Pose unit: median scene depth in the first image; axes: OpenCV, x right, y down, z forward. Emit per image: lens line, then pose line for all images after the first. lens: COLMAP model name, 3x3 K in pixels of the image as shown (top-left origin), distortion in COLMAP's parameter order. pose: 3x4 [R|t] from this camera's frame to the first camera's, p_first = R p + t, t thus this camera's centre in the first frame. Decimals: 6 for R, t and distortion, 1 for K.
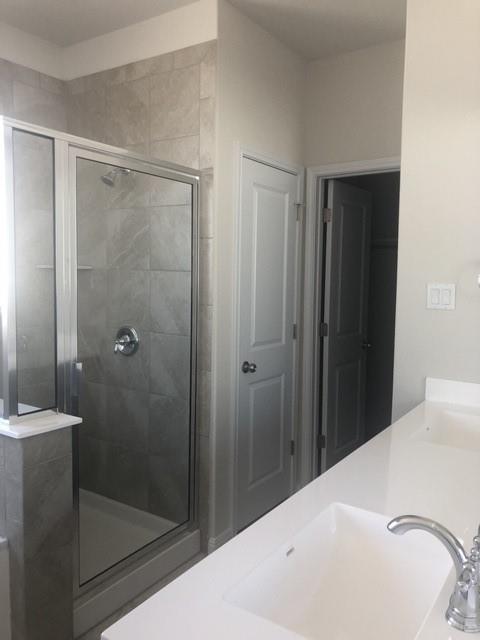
lens RADIAL K [[520.0, 0, 239.9], [0, 520.0, 318.2], [0, 0, 1]] dist [0.010494, 0.024949]
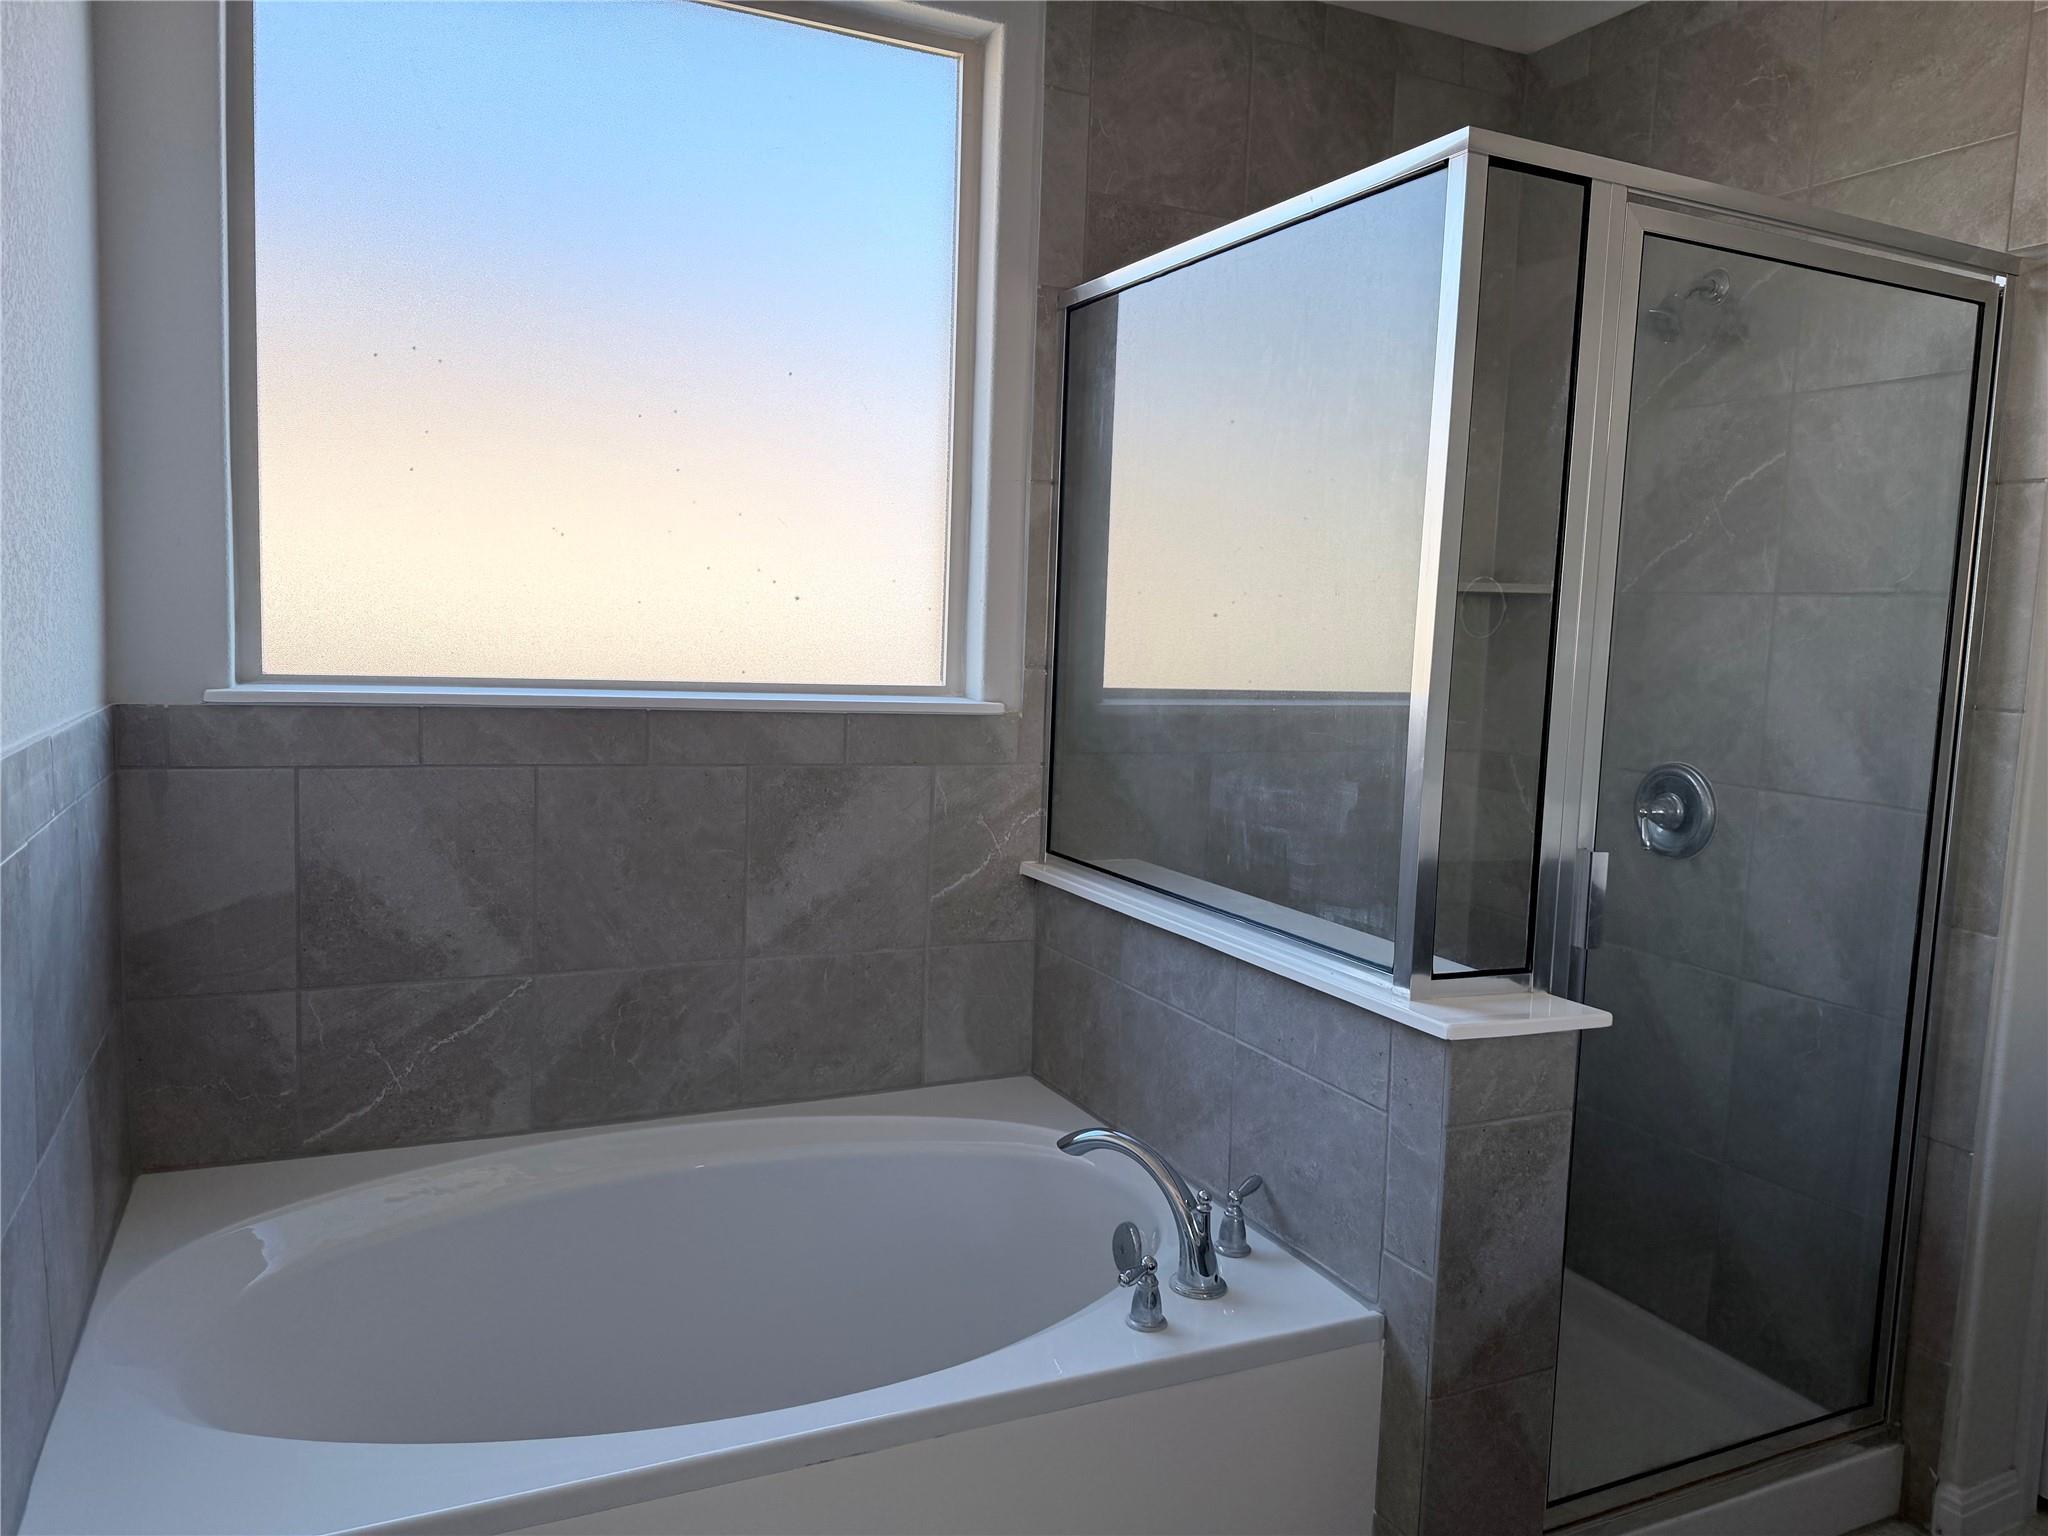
lens RADIAL K [[1446.7, 0, 1026.7], [0, 1446.7, 774.4], [0, 0, 1]] dist [0.038426, -0.045555]
pose [[0.863900, 0.066935, -0.499196, -0.126714], [-0.067098, 0.997590, 0.017644, 0.035151], [0.499174, 0.018252, 0.866309, 0.002177]]
